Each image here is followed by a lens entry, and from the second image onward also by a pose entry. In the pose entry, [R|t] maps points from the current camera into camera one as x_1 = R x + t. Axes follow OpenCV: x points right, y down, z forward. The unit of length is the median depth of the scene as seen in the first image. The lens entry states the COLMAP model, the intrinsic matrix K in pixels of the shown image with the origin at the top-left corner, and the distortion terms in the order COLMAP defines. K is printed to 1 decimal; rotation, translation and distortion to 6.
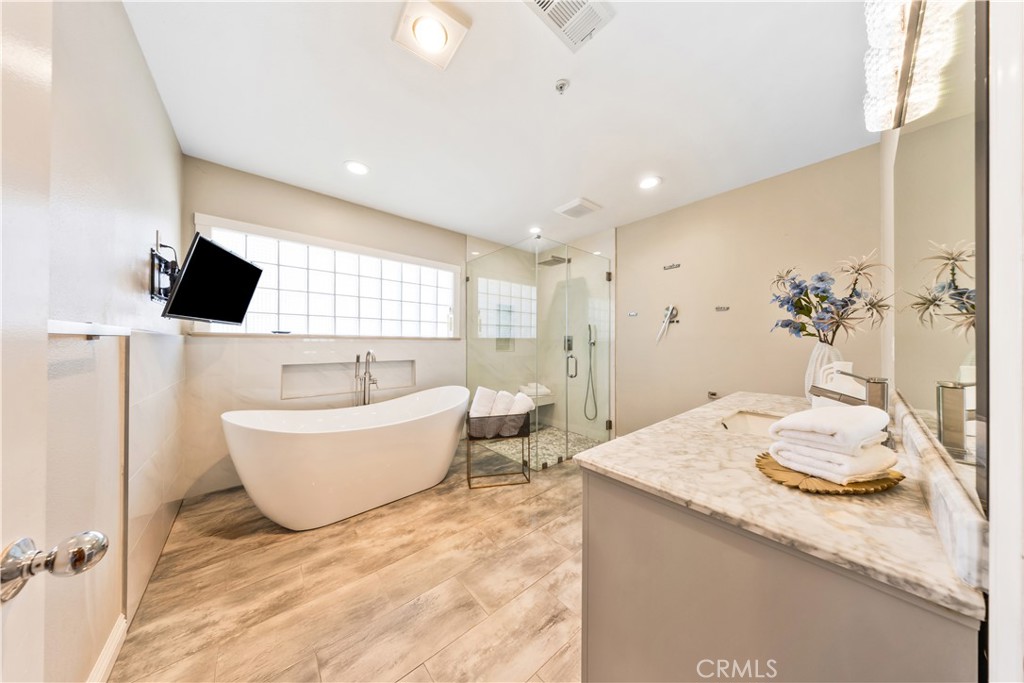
lens RADIAL K [[297.3, 0, 510.5], [0, 297.3, 342.3], [0, 0, 1]] dist [-0.001706, -0.000156]
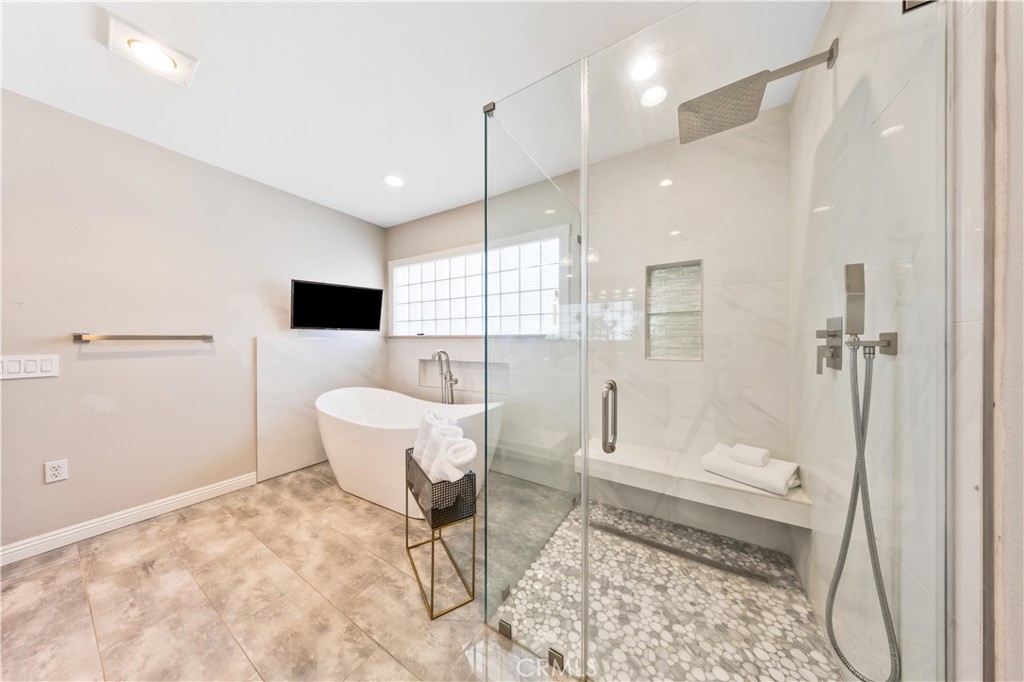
lens RADIAL K [[299.6, 0, 509.8], [0, 299.6, 339.4], [0, 0, 1]] dist [-0.000186, -0.000031]
pose [[0.301959, -0.006865, -0.953296, 0.663568], [0.005956, 0.999968, -0.005314, -0.002123], [0.953302, -0.004073, 0.301990, 1.087869]]
